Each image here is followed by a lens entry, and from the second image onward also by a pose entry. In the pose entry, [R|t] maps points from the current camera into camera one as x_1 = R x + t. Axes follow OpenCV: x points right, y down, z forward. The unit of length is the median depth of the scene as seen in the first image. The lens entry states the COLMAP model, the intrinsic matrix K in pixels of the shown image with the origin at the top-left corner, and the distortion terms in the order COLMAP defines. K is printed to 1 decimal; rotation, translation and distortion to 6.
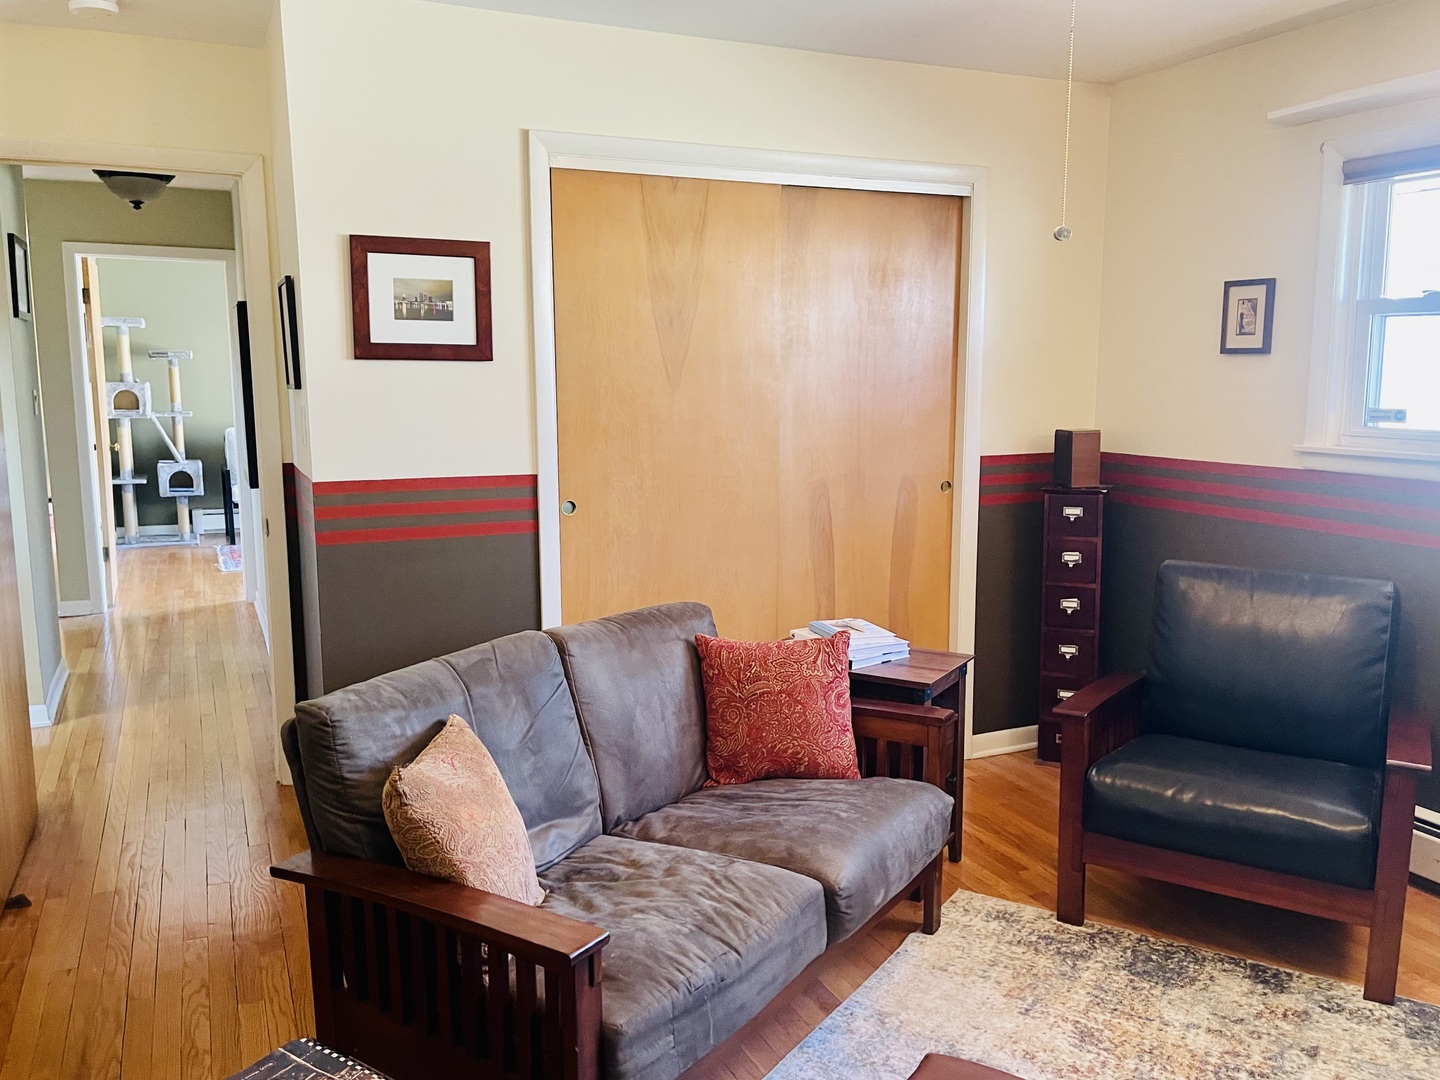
lens RADIAL K [[1175.4, 0, 720.5], [0, 1175.4, 578.4], [0, 0, 1]] dist [0.049095, -0.003463]
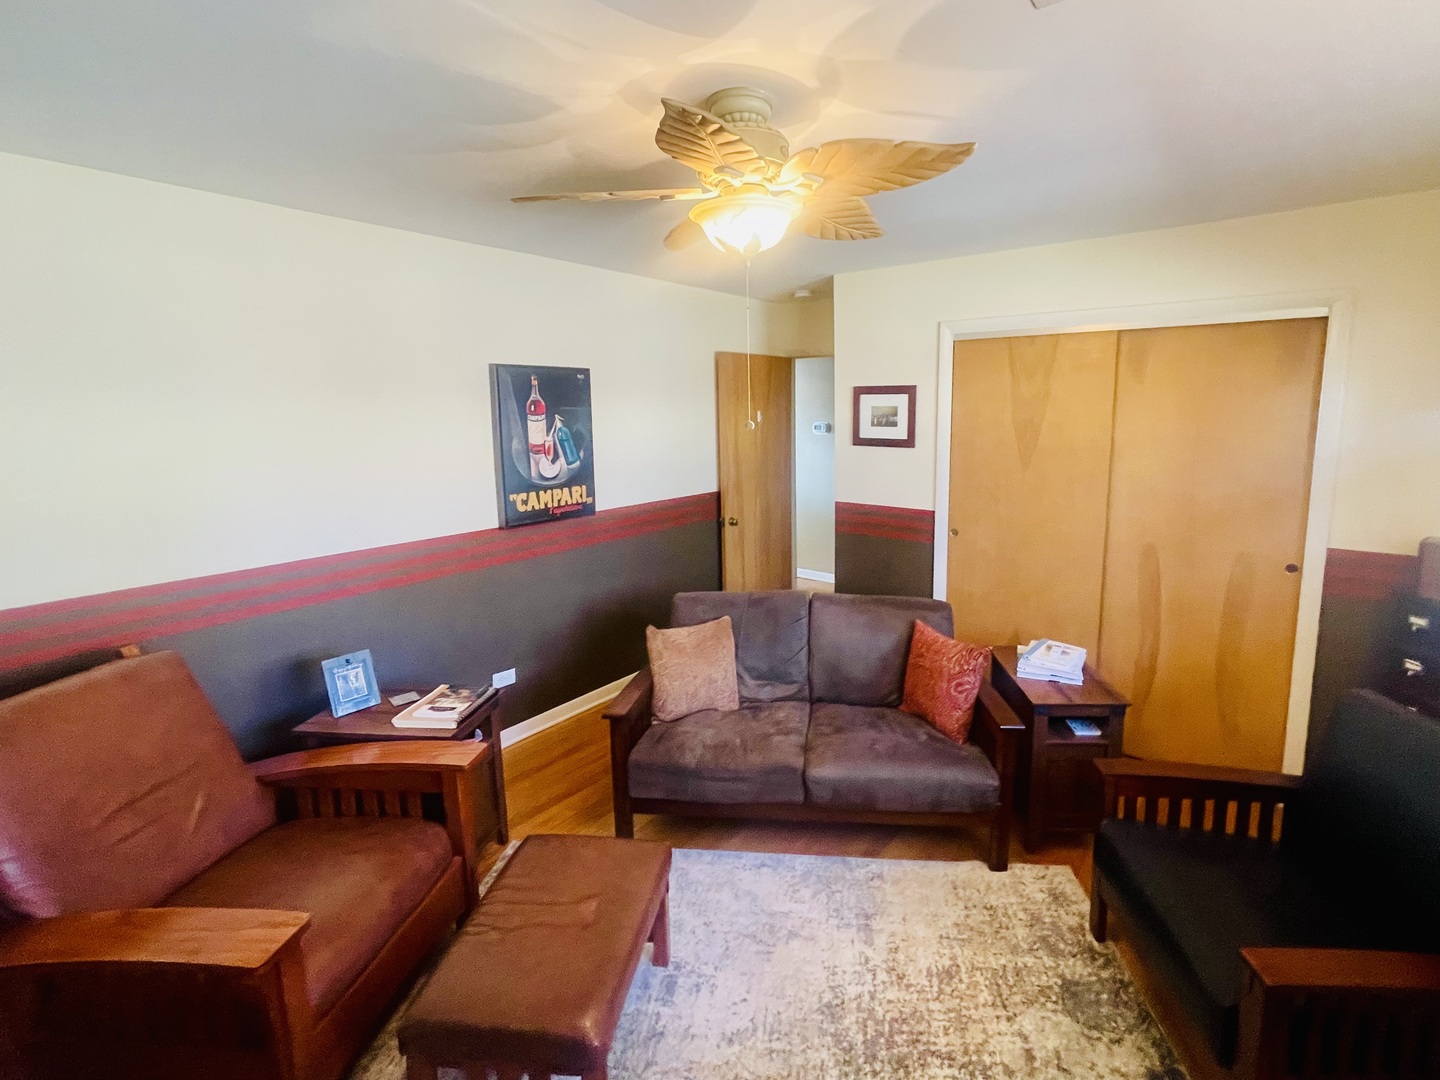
lens RADIAL K [[622.5, 0, 722.3], [0, 622.5, 516.8], [0, 0, 1]] dist [0.001586, 0.000619]
pose [[0.473133, 0.146133, -0.868787, 0.540268], [-0.141251, 0.985972, 0.088920, -0.124449], [0.869594, 0.080646, 0.487138, 0.274860]]
